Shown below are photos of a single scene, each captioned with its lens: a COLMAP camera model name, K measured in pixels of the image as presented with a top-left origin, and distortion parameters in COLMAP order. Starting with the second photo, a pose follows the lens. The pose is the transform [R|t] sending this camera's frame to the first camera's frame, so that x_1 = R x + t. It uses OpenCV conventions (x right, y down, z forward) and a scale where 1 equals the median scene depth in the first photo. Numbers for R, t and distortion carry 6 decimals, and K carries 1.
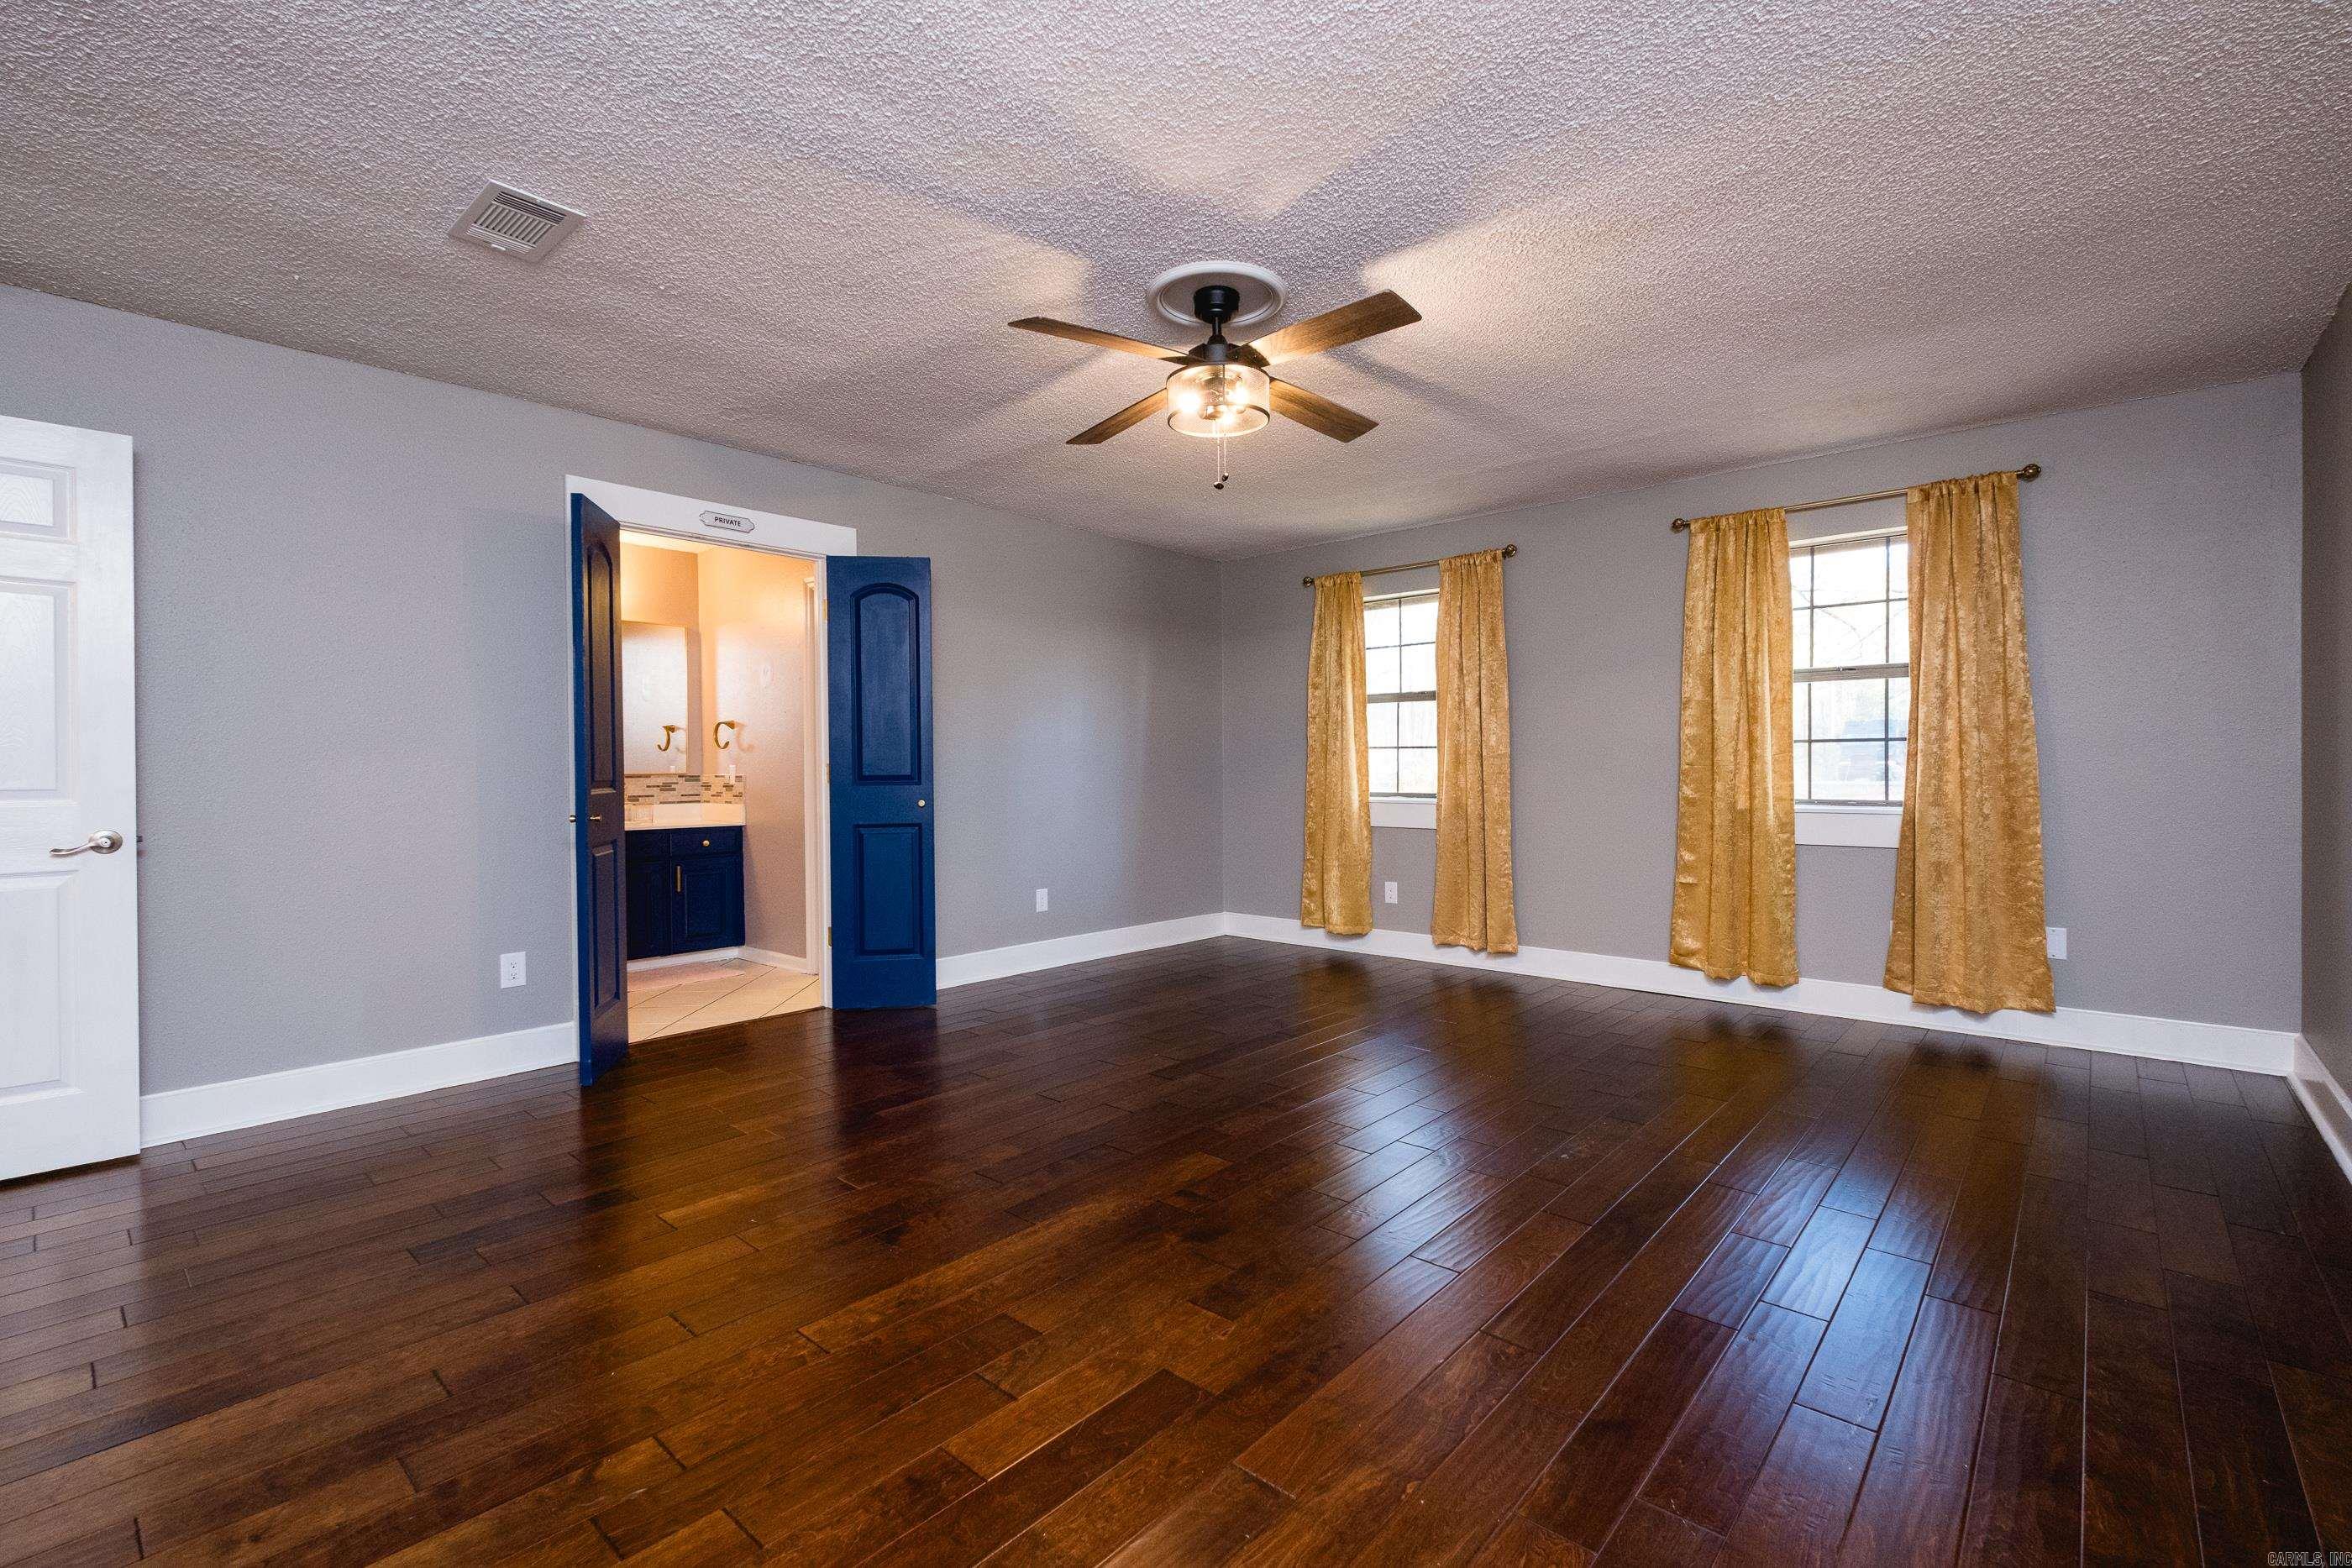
lens RADIAL K [[1029.0, 0, 1180.5], [0, 1029.0, 774.4], [0, 0, 1]] dist [0.013549, -0.006173]
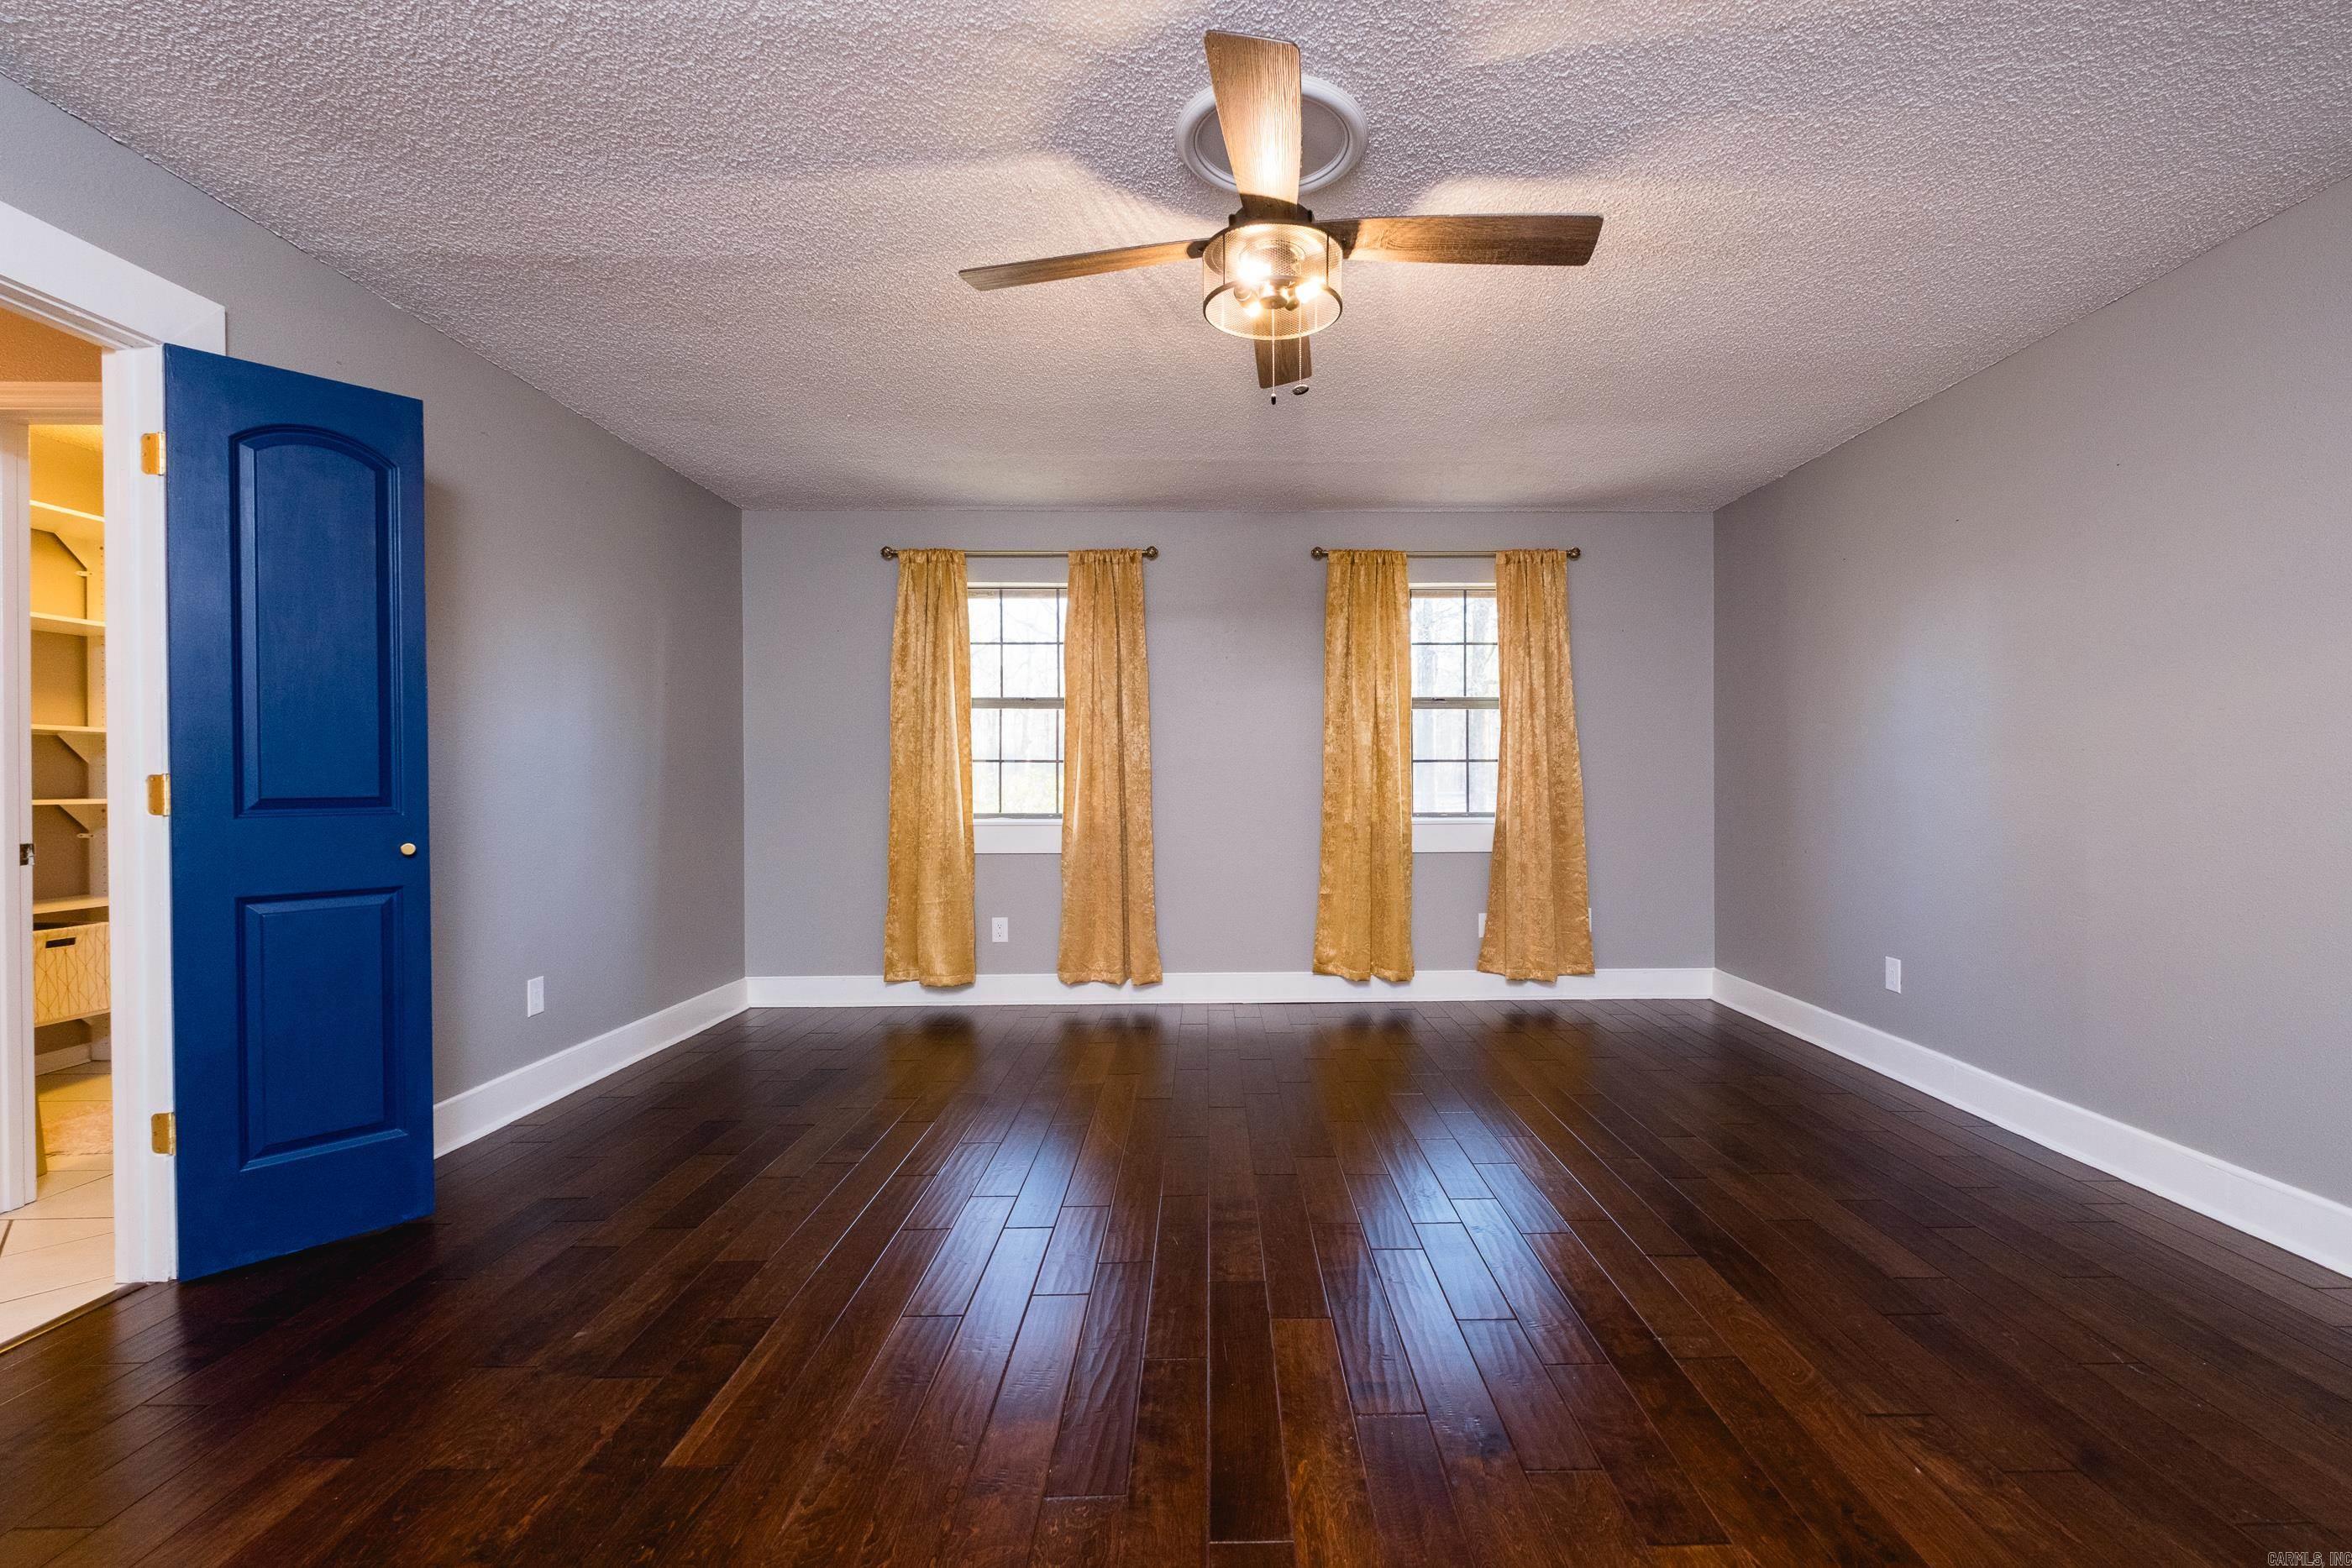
lens RADIAL K [[1029.0, 0, 1209.0], [0, 1029.0, 796.5], [0, 0, 1]] dist [0.013549, -0.006173]
pose [[0.730322, -0.008583, 0.683049, -0.312434], [0.003308, 0.999954, 0.009028, -0.004373], [-0.683095, -0.004334, 0.730317, 0.311401]]
